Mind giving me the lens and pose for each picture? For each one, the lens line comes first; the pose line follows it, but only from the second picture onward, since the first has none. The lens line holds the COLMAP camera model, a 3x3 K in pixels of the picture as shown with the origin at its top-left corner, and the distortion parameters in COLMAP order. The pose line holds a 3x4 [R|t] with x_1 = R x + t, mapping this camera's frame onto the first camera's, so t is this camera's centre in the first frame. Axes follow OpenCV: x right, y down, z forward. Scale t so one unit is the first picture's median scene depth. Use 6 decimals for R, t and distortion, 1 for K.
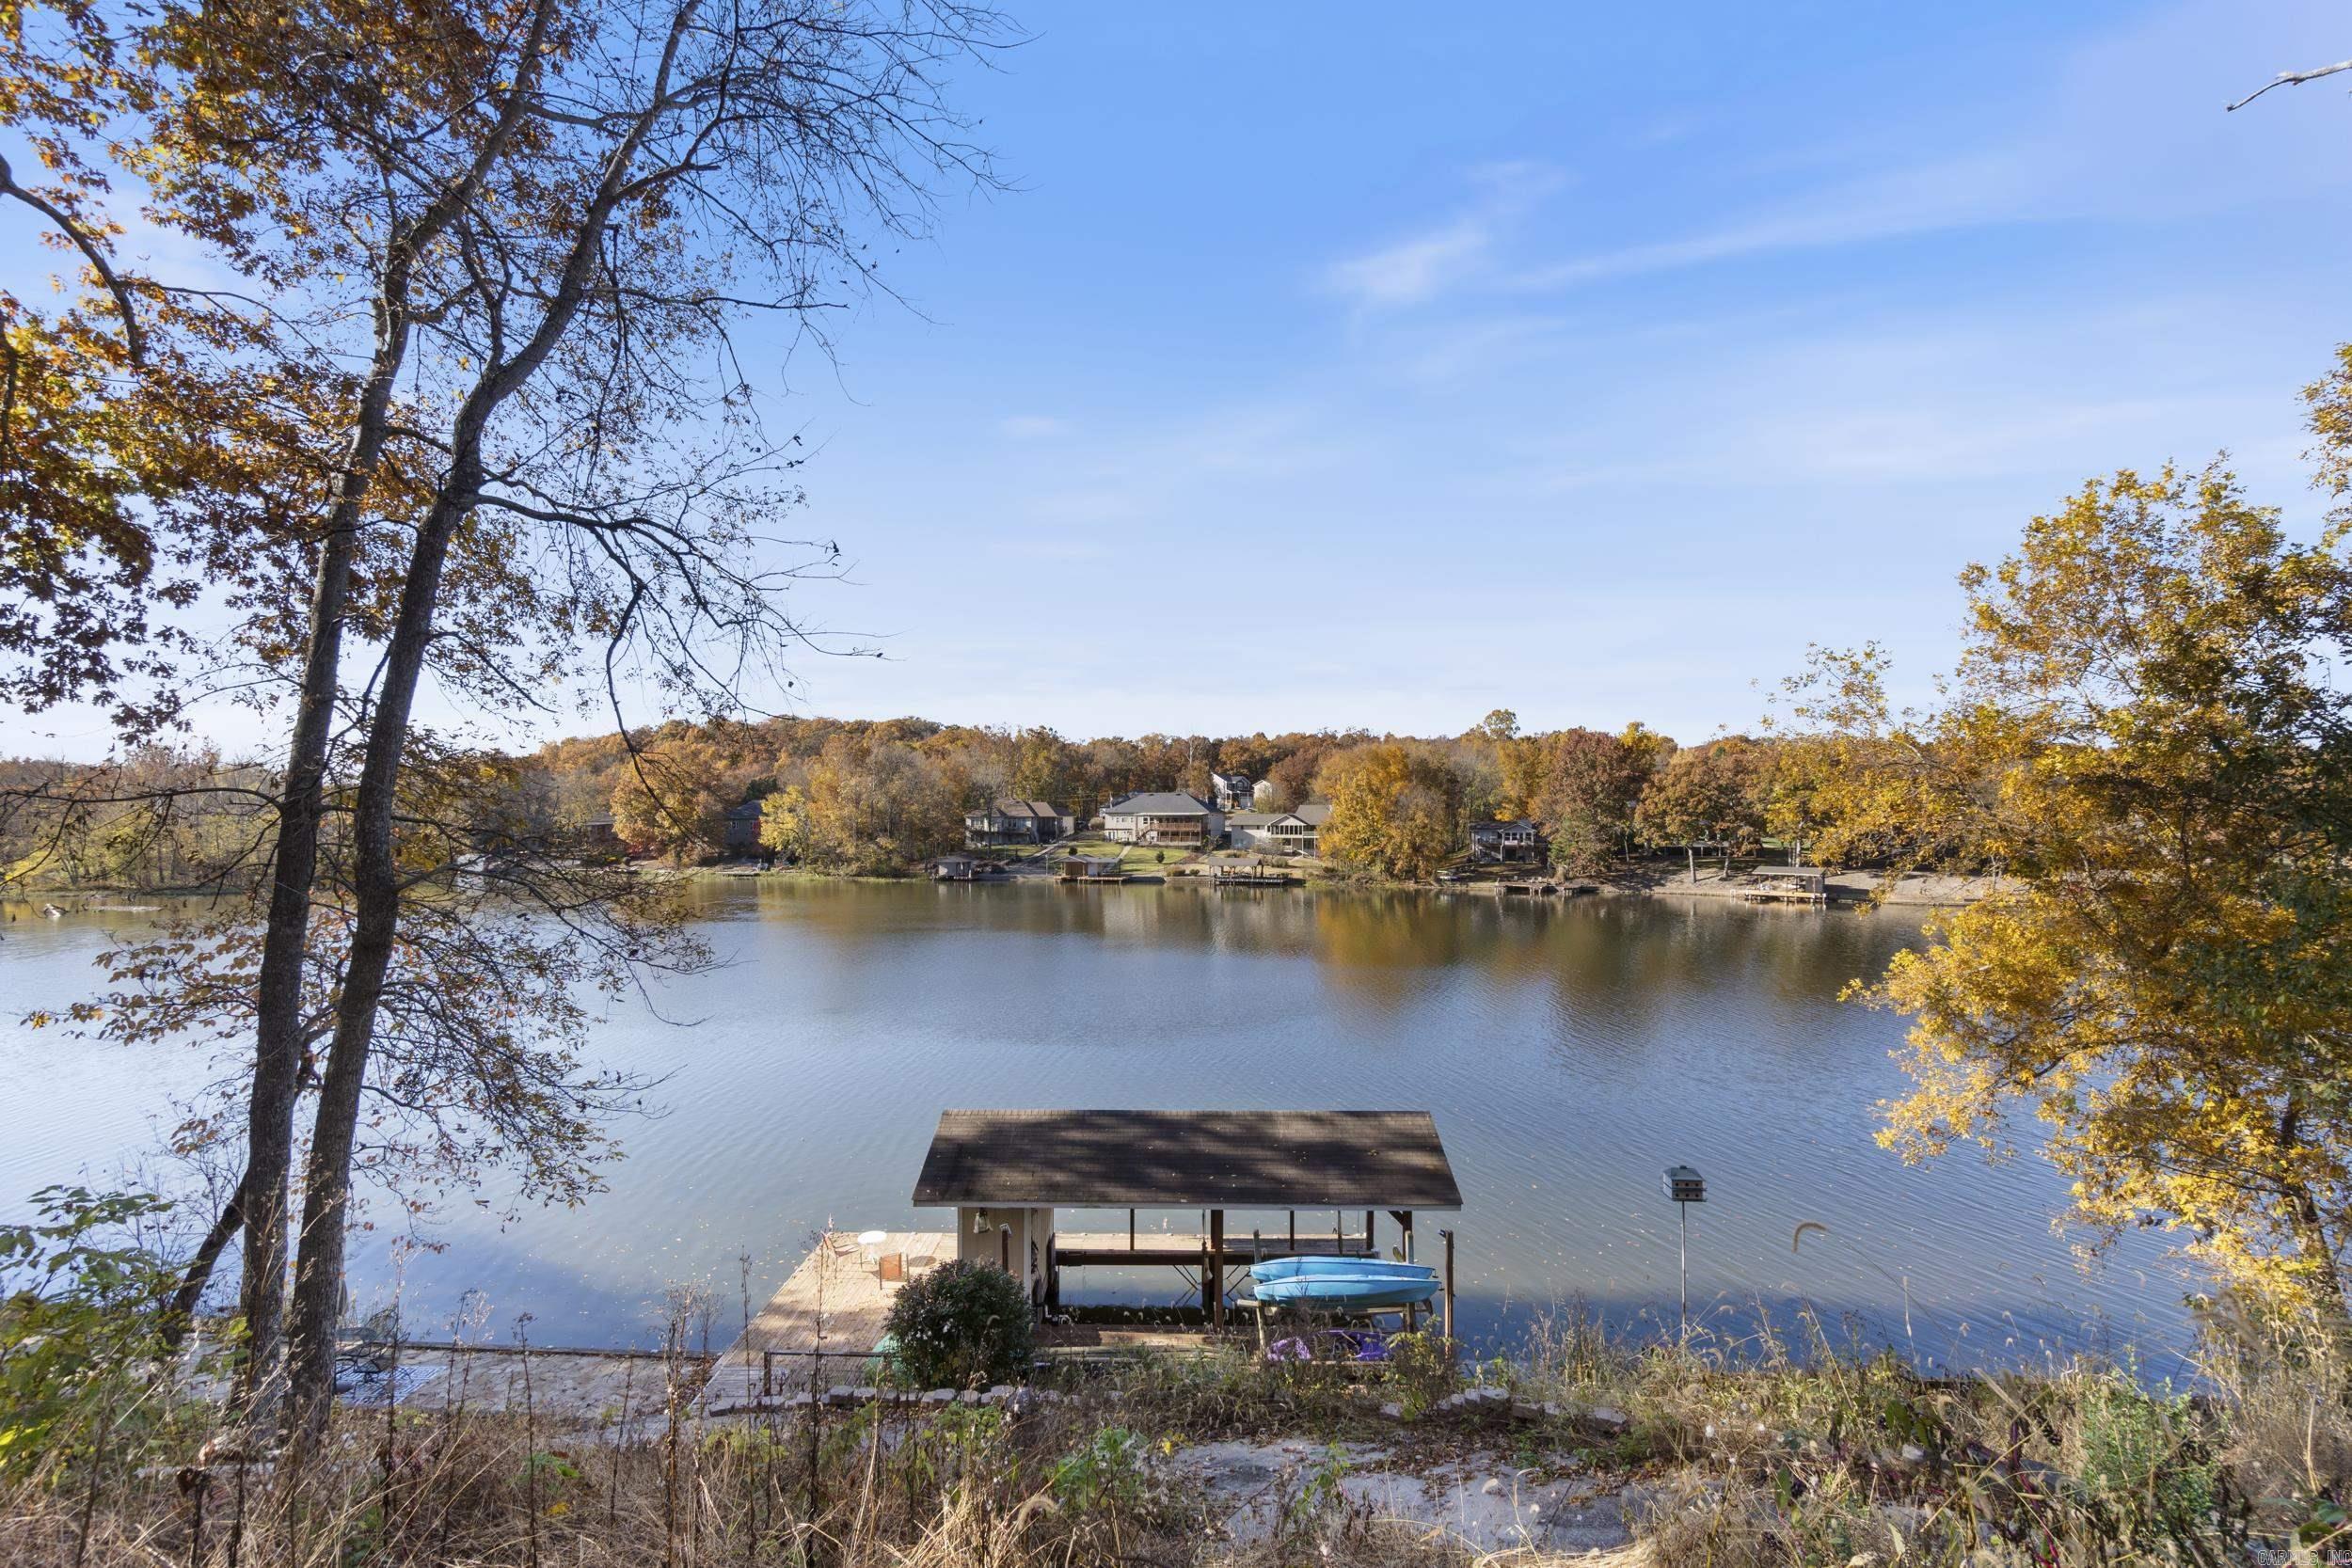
lens RADIAL K [[1030.8, 0, 1179.3], [0, 1030.8, 800.6], [0, 0, 1]] dist [-0.007221, -0.000420]
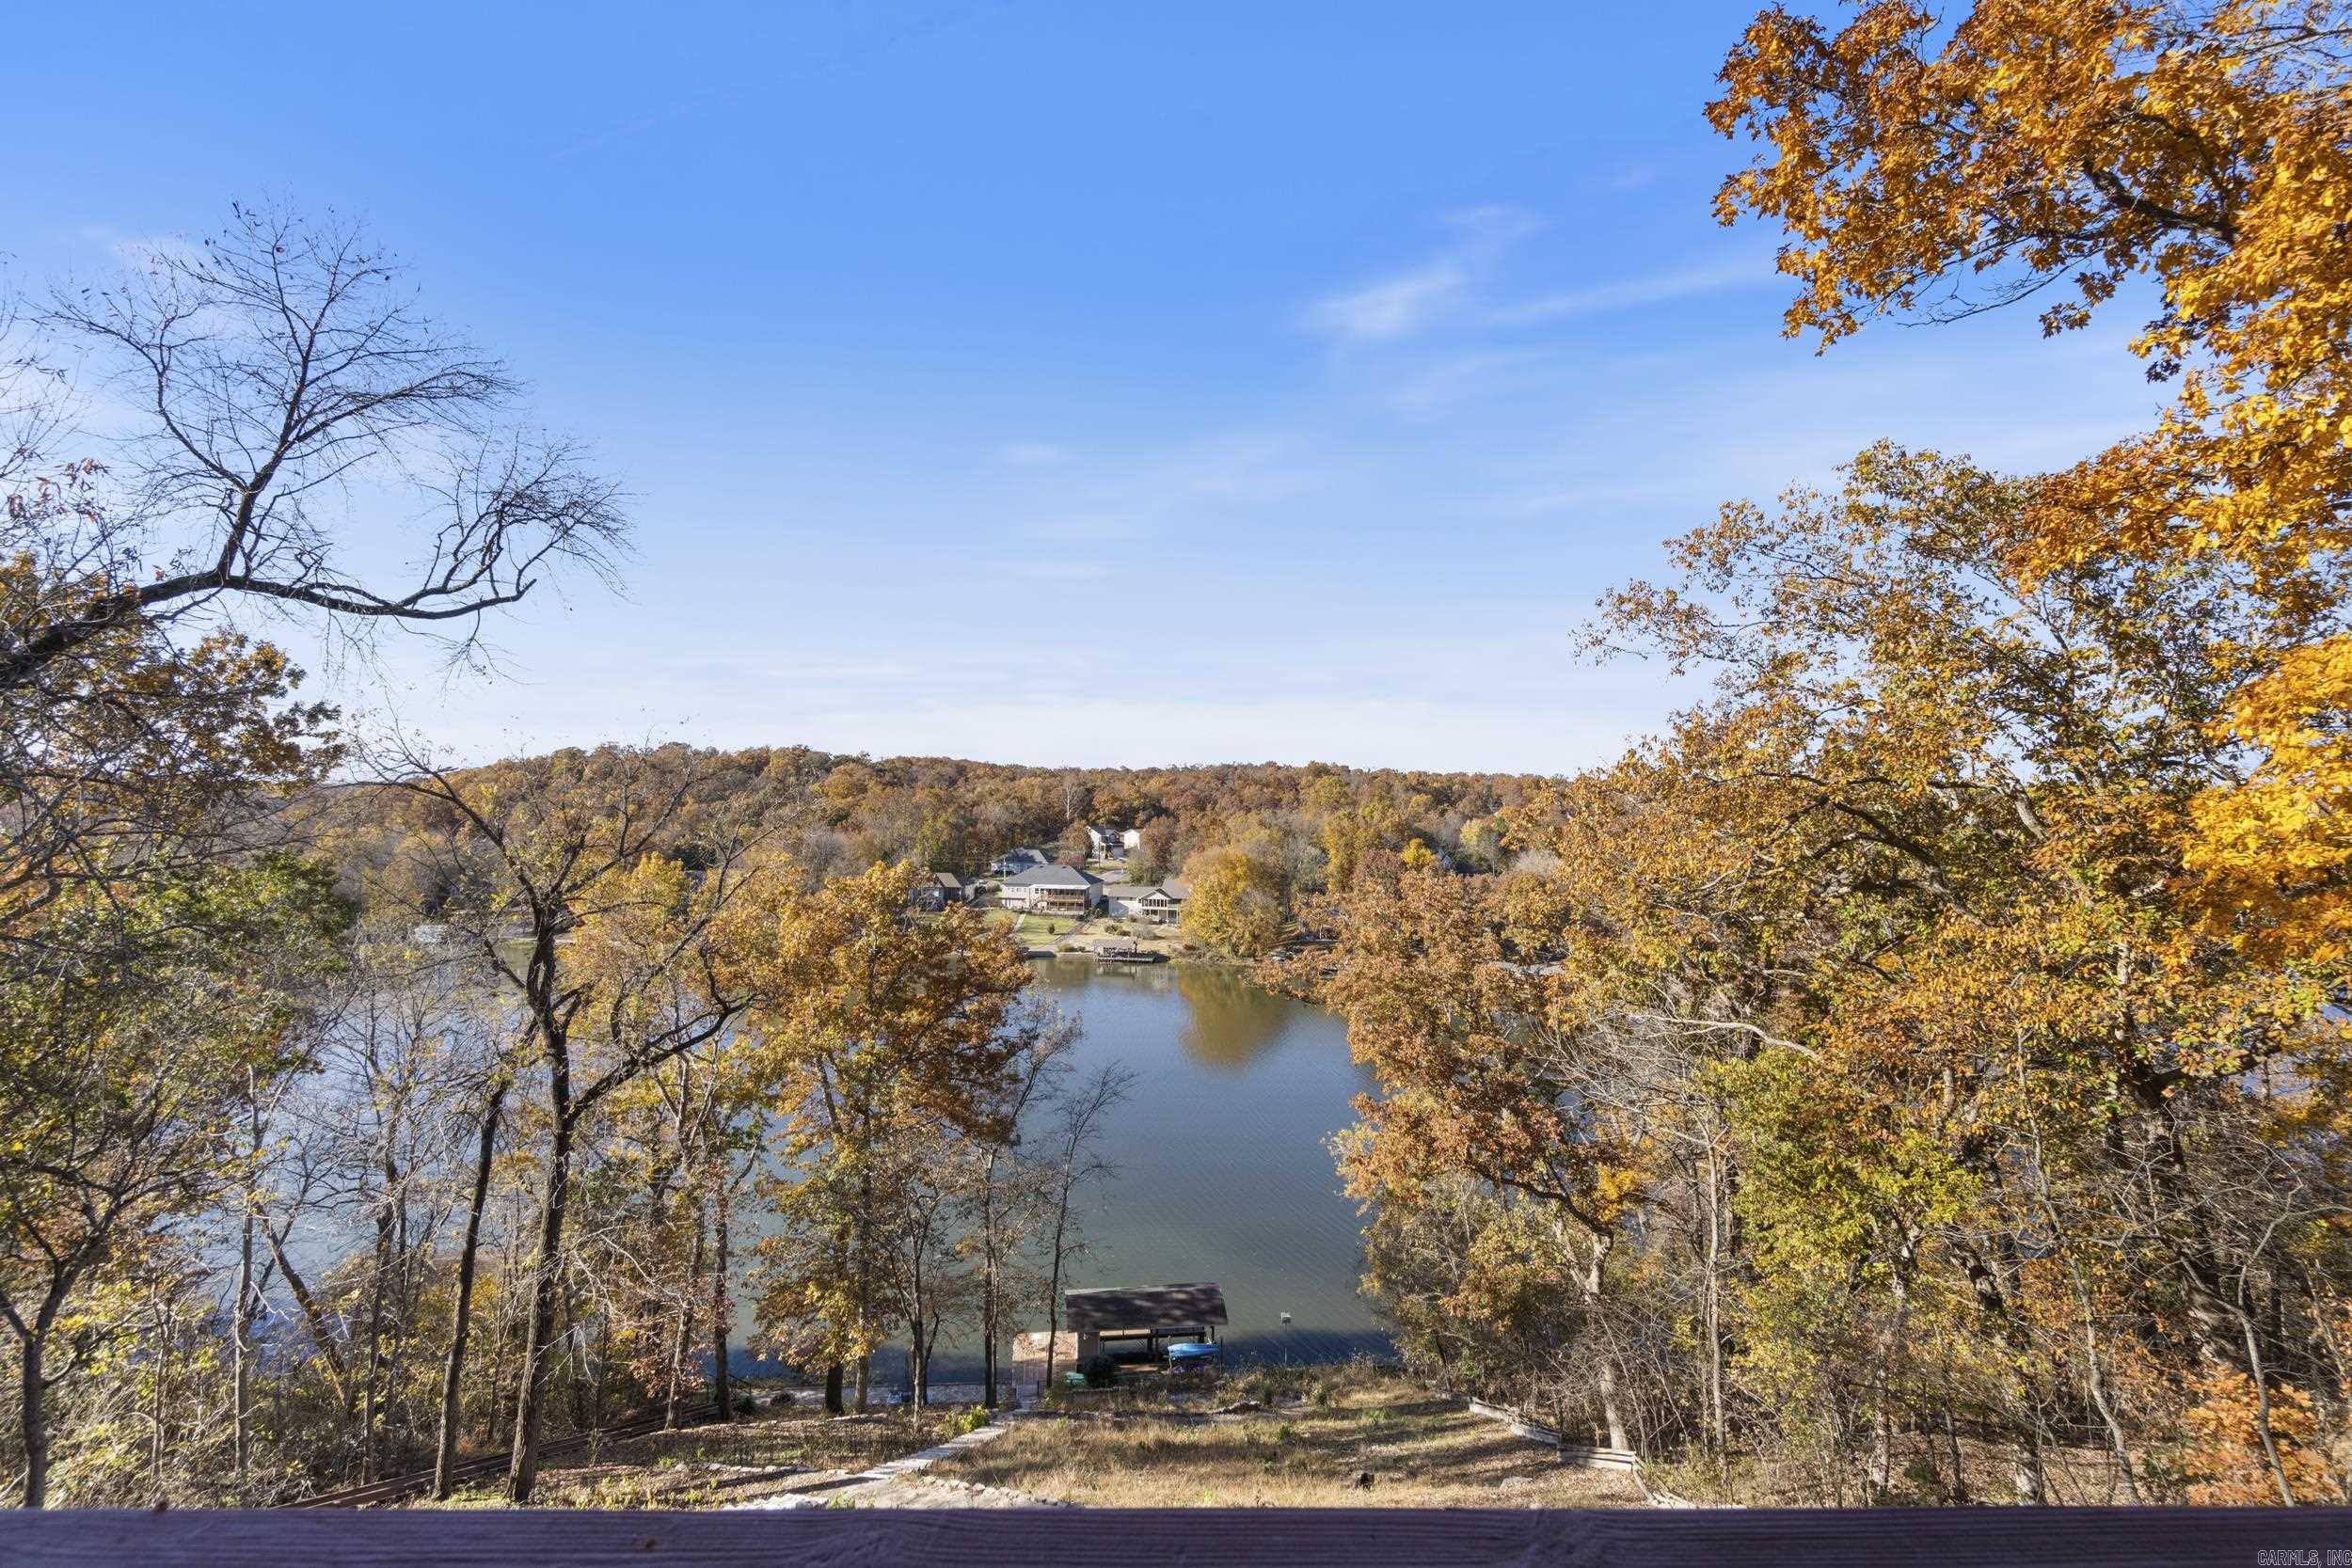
lens RADIAL K [[1030.8, 0, 1183.6], [0, 1030.8, 787.4], [0, 0, 1]] dist [-0.007221, -0.000420]
pose [[0.989994, 0.007439, 0.140916, -0.036506], [-0.010875, 0.999662, 0.023630, -0.142279], [-0.140692, -0.024926, 0.989740, -0.223298]]
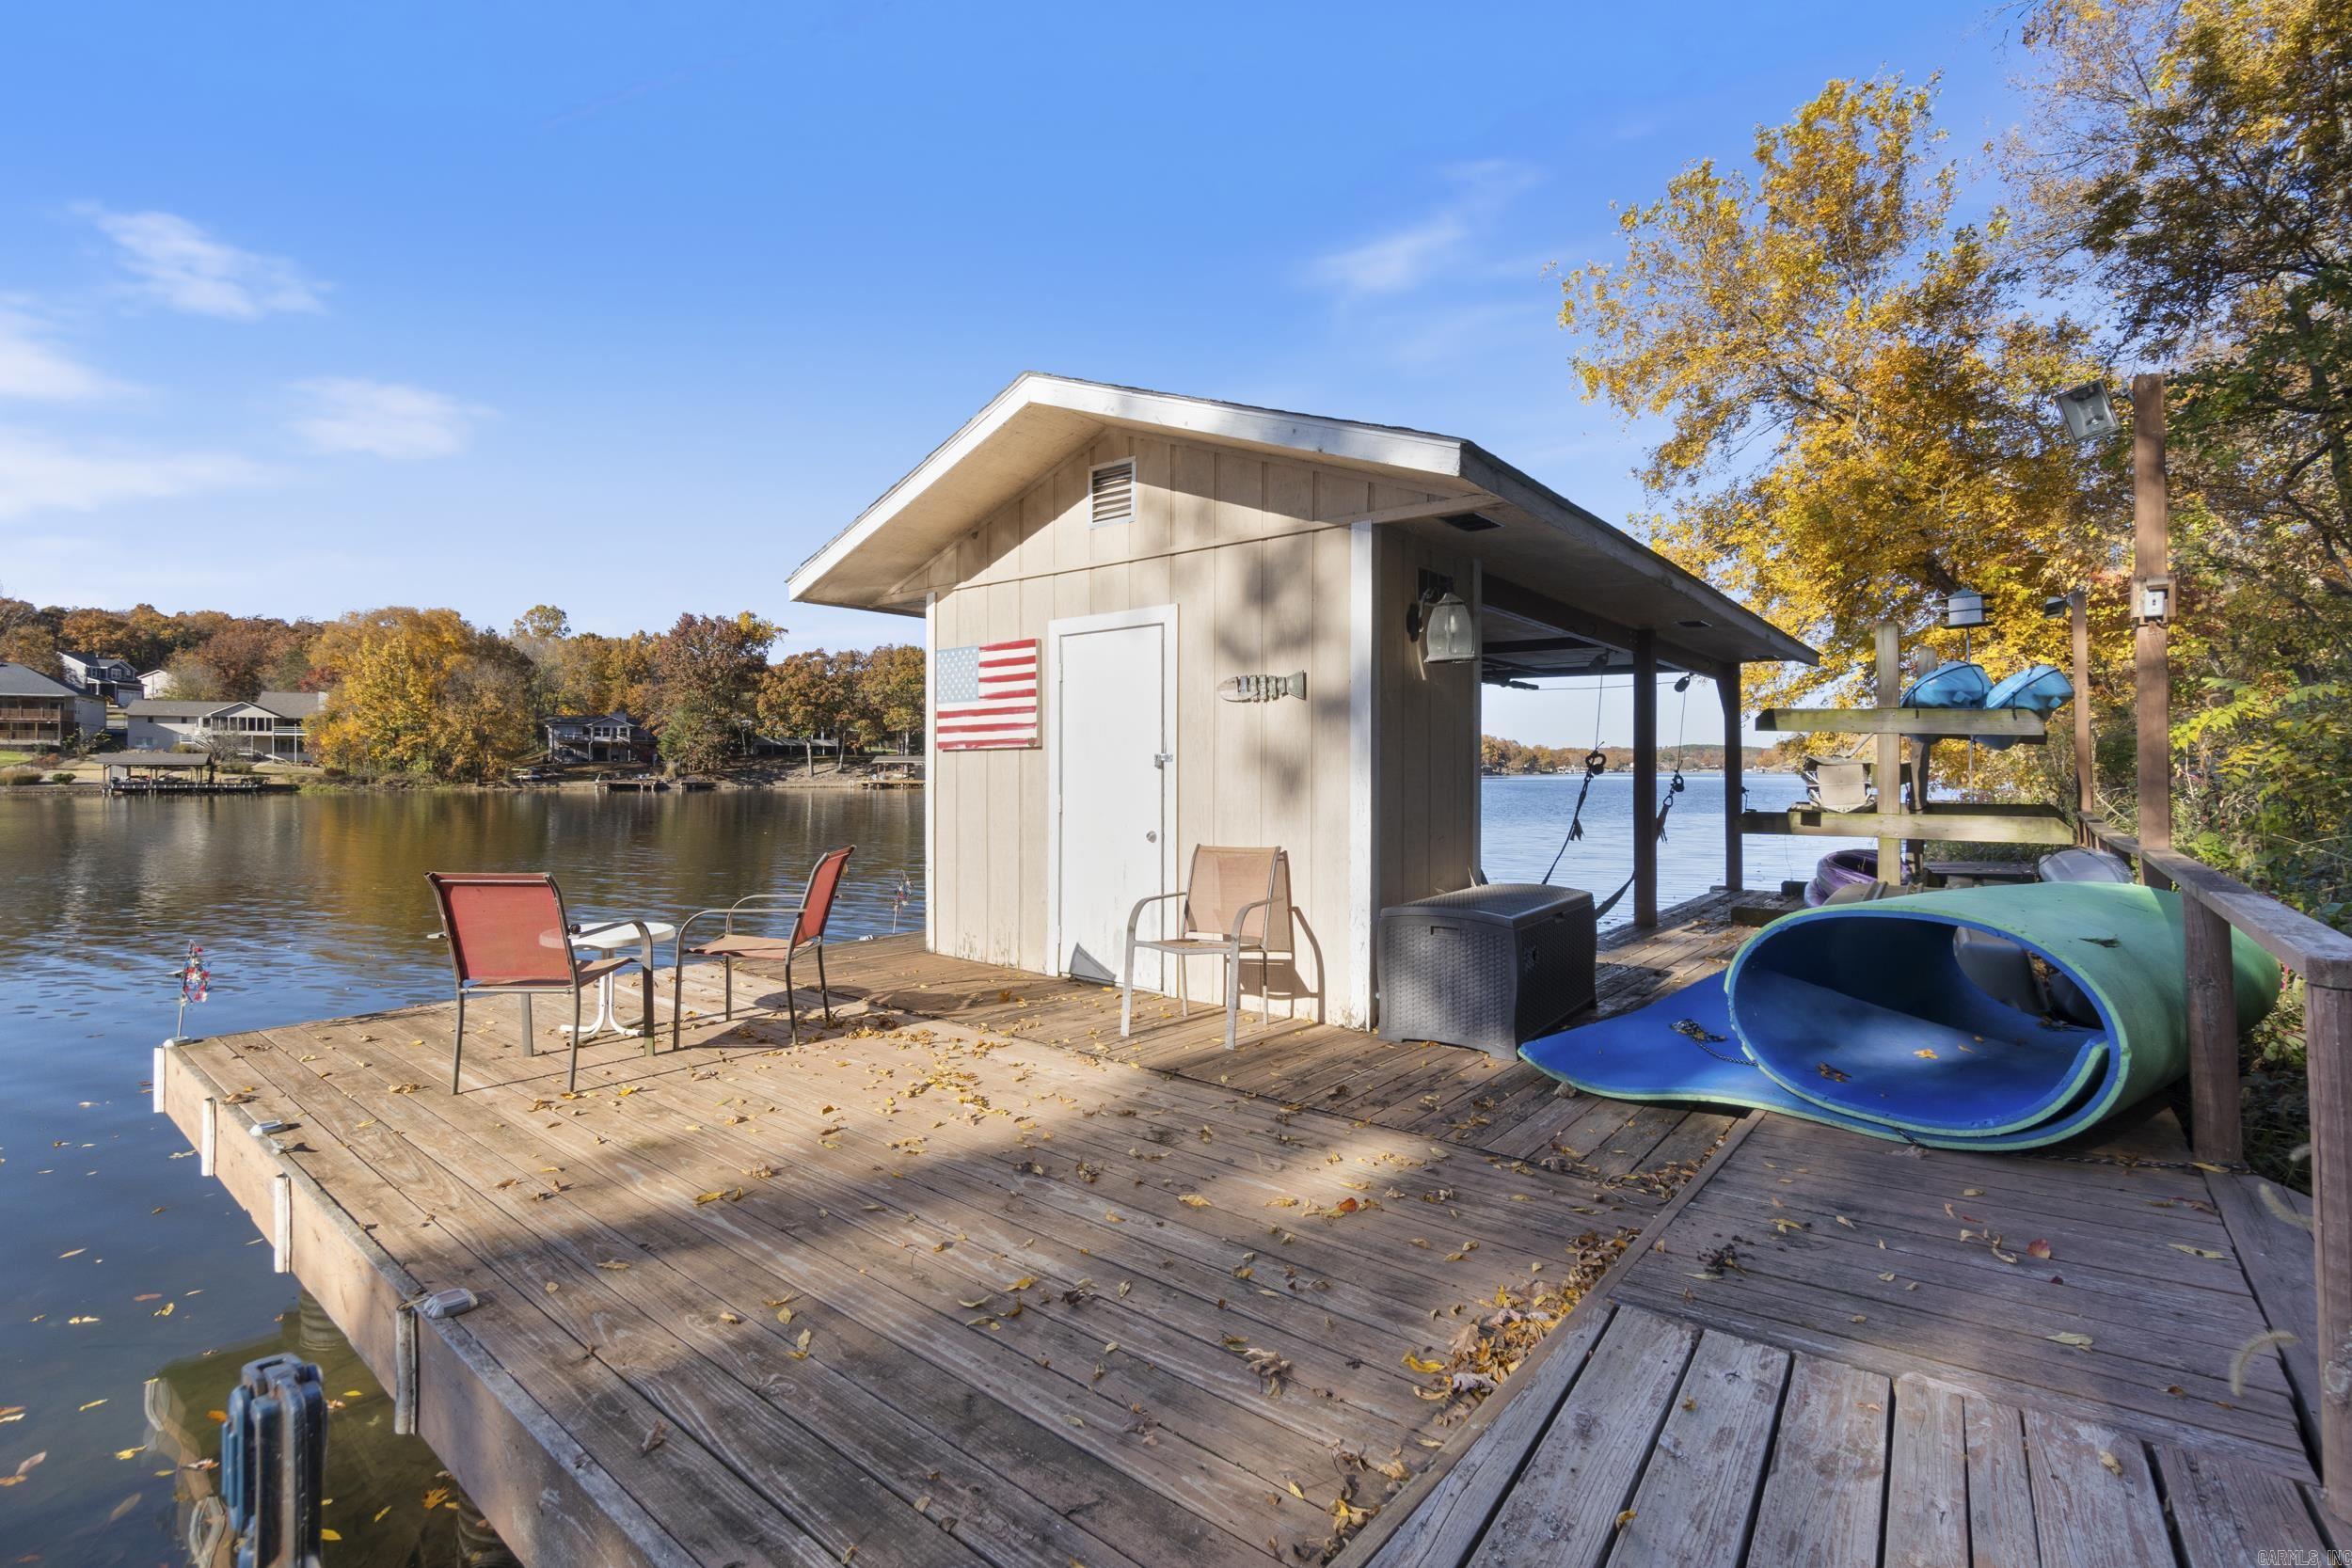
lens RADIAL K [[1030.8, 0, 1174.0], [0, 1030.8, 780.7], [0, 0, 1]] dist [-0.007221, -0.000420]
pose [[0.625454, -0.010813, 0.780186, -0.042620], [-0.012964, 0.999622, 0.024248, 0.043125], [-0.780154, -0.025280, 0.625077, 0.085046]]
